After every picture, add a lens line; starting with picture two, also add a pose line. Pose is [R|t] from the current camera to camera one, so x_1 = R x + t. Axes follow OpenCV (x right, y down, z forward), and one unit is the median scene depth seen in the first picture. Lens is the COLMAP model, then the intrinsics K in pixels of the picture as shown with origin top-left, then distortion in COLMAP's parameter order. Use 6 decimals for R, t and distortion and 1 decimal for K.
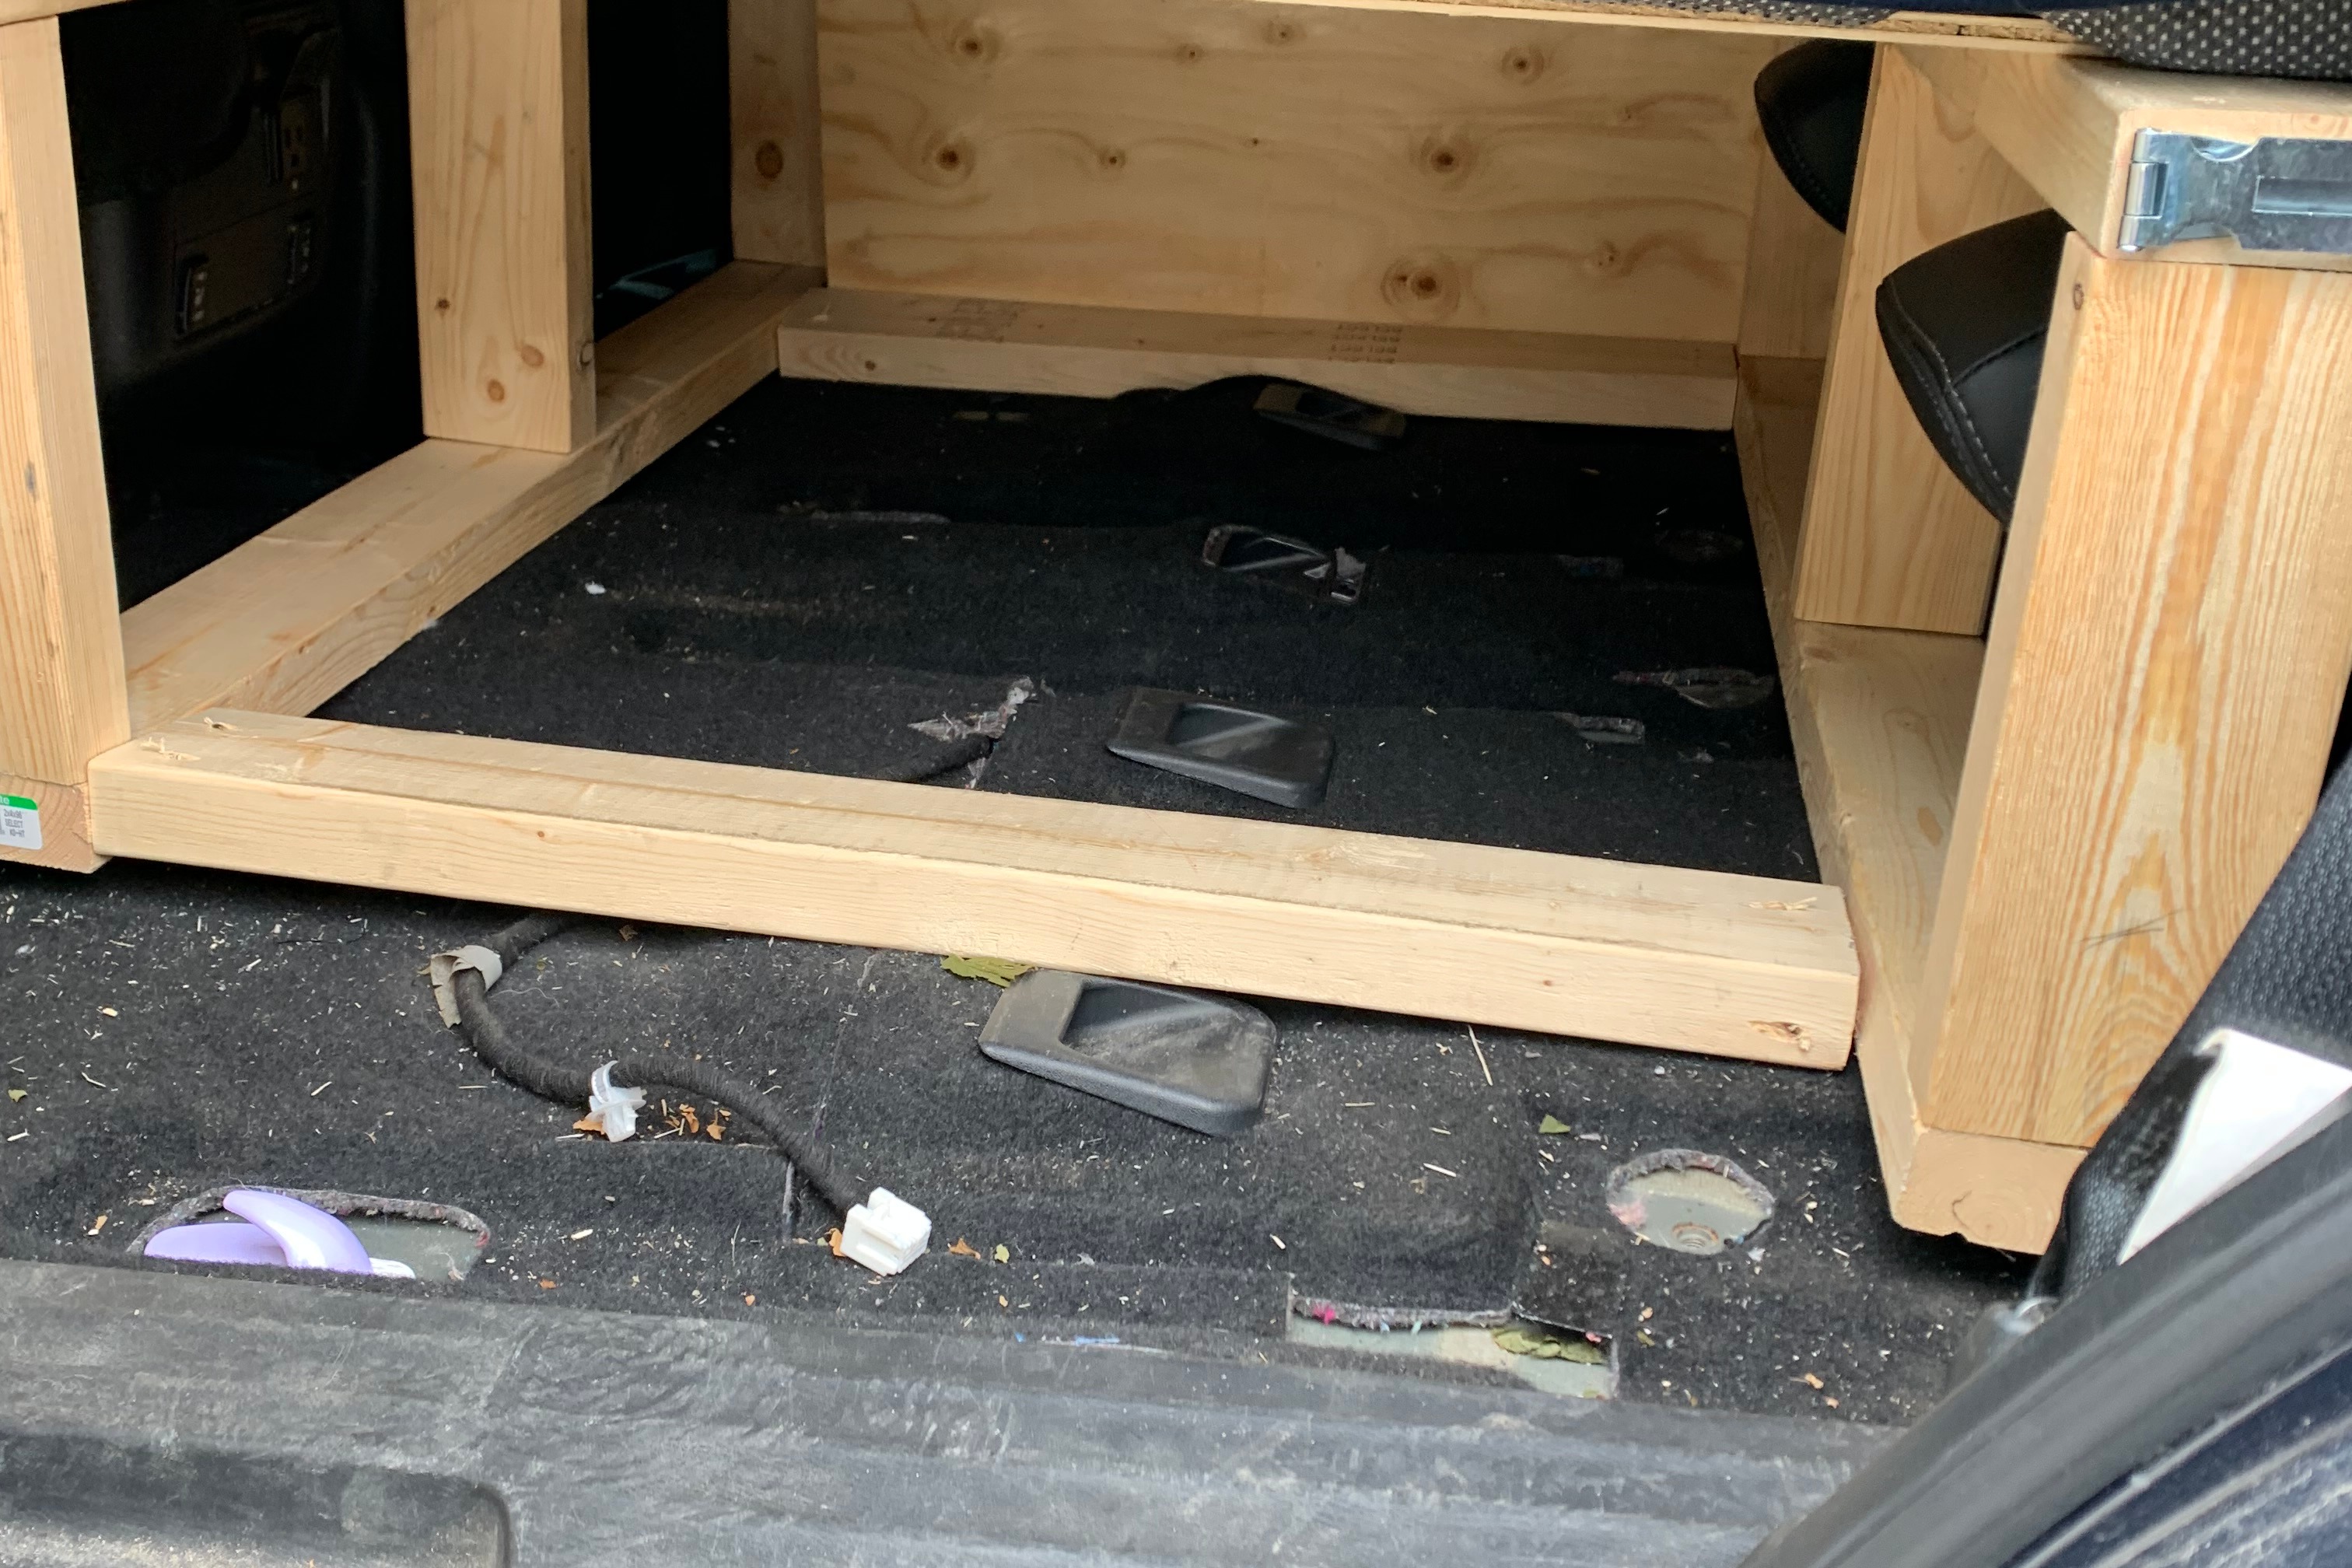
lens RADIAL K [[2471.2, 0, 1257.5], [0, 2471.2, 784.2], [0, 0, 1]] dist [0.145875, -0.381974]
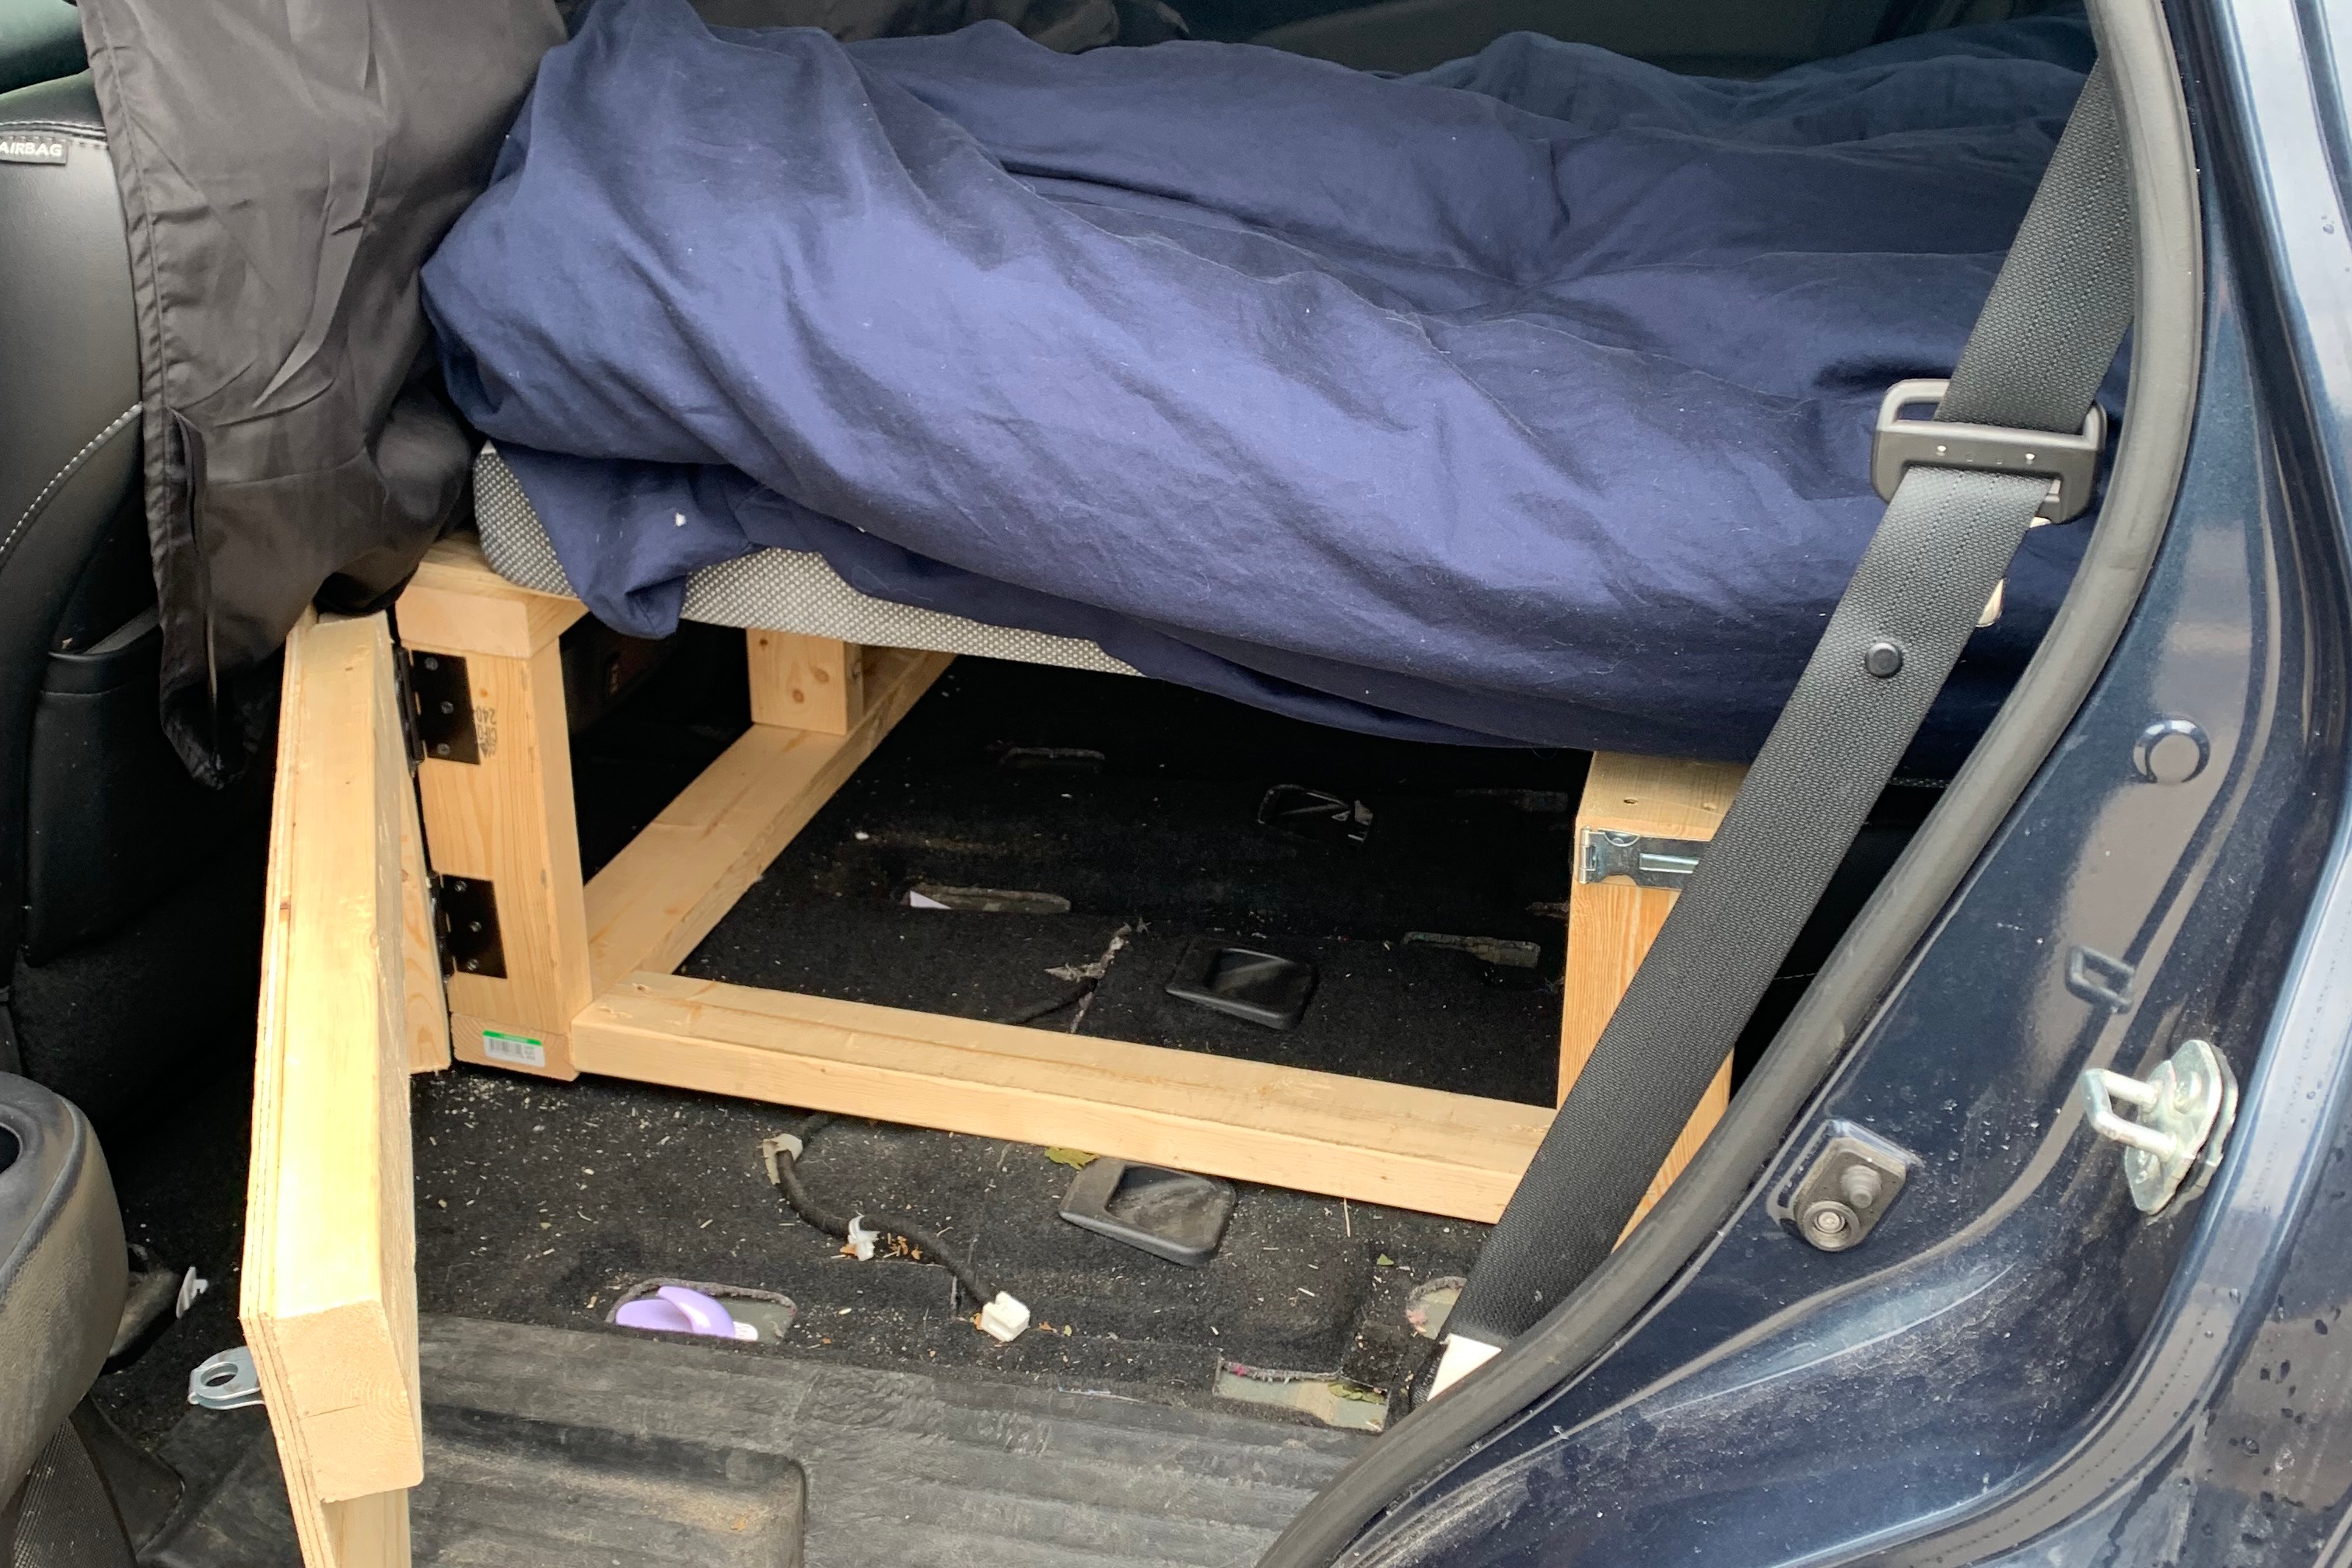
lens RADIAL K [[2471.2, 0, 1257.5], [0, 2471.2, 784.2], [0, 0, 1]] dist [0.145875, -0.381974]
pose [[0.993356, 0.004549, -0.114989, 0.241106], [0.000978, 0.998849, 0.047964, -0.295996], [0.115075, -0.047757, 0.992208, -0.768596]]
